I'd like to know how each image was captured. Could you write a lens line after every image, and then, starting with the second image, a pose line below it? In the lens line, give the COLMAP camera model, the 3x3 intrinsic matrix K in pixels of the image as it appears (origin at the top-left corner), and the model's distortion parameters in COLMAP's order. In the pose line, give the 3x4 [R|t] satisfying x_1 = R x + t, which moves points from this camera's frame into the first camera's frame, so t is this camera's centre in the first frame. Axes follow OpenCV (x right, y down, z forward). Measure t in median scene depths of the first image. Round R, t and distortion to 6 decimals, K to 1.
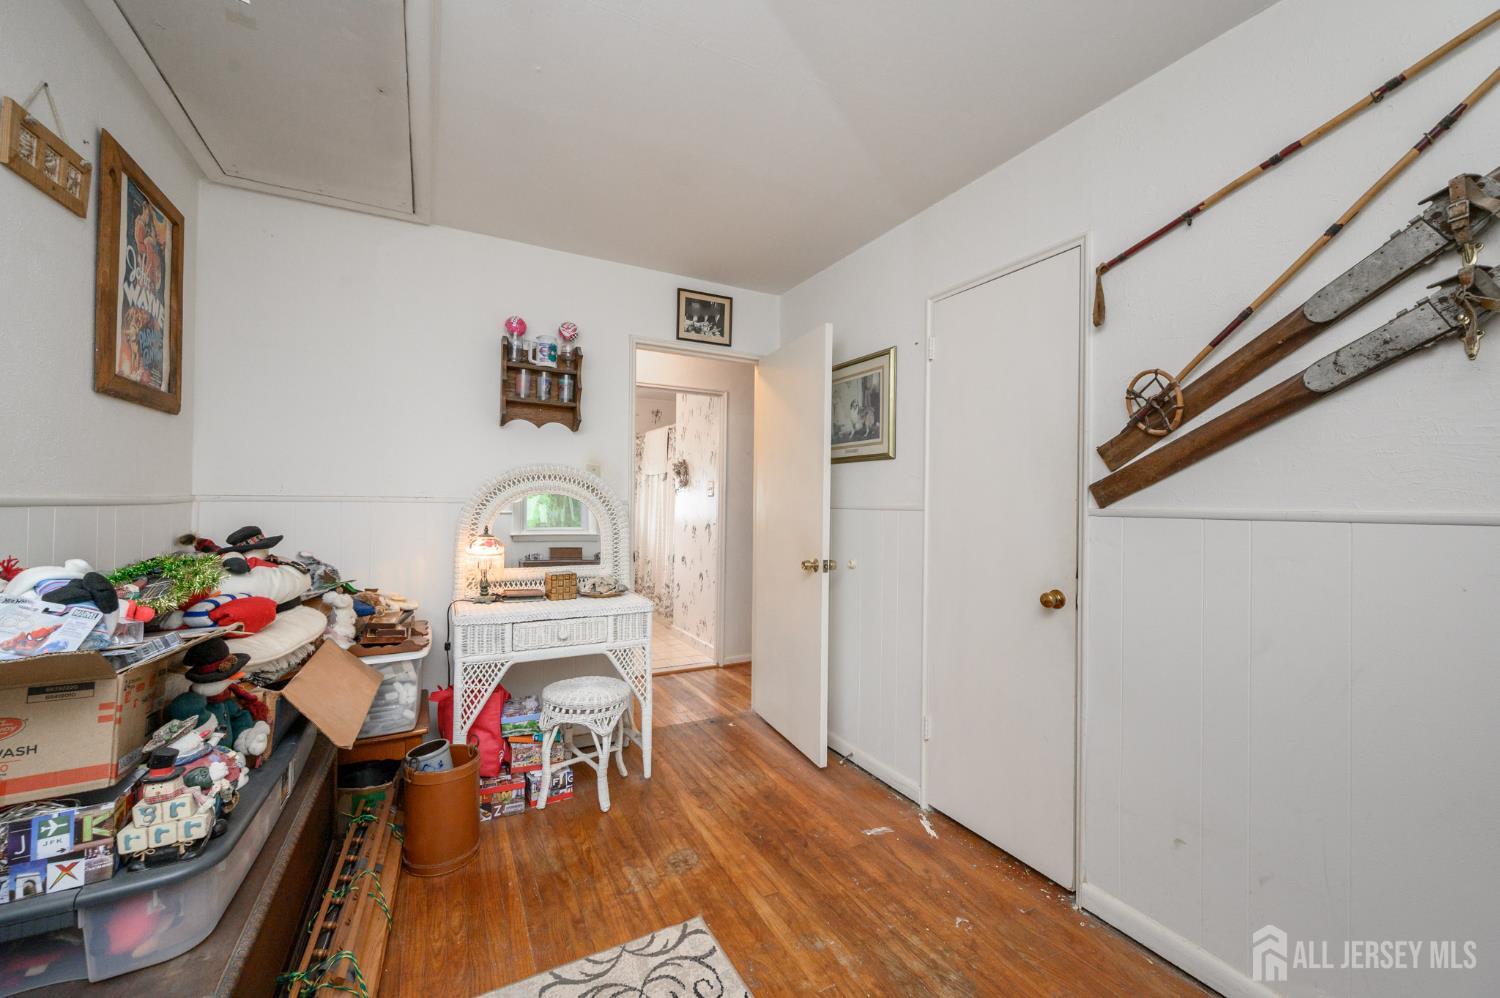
lens RADIAL K [[590.1, 0, 752.2], [0, 590.1, 501.5], [0, 0, 1]] dist [-0.000382, -0.000476]
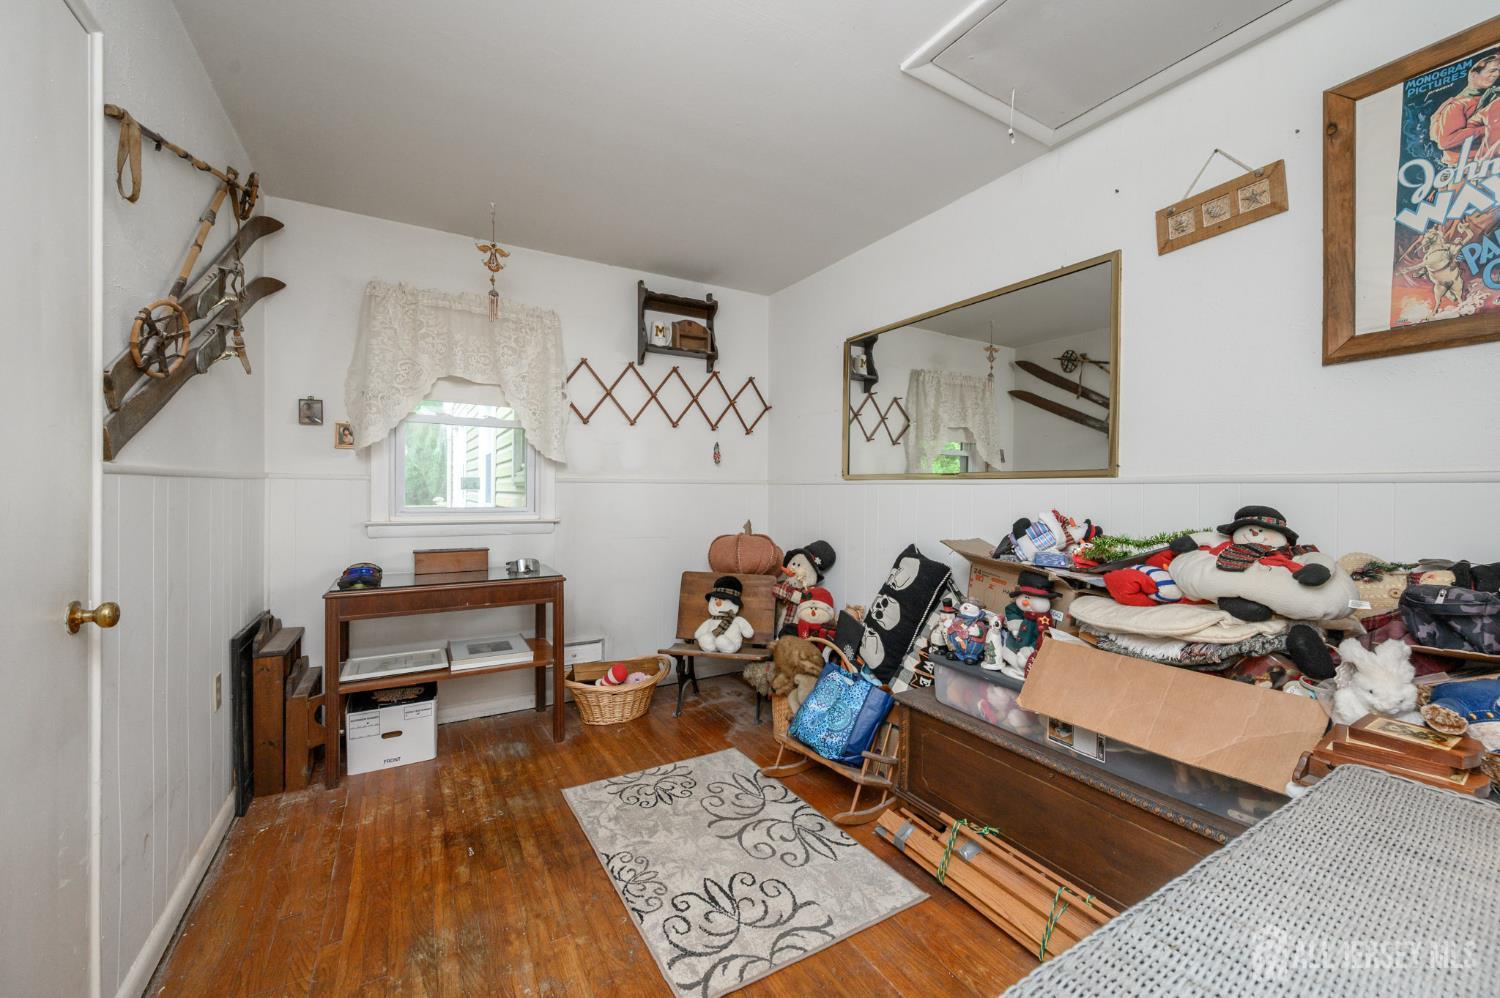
lens RADIAL K [[590.1, 0, 752.1], [0, 590.1, 495.6], [0, 0, 1]] dist [-0.000382, -0.000476]
pose [[-0.998940, -0.011118, -0.044662, -0.143825], [-0.011070, 0.999938, -0.001335, 0.048574], [0.044674, -0.000839, -0.999001, 1.928177]]
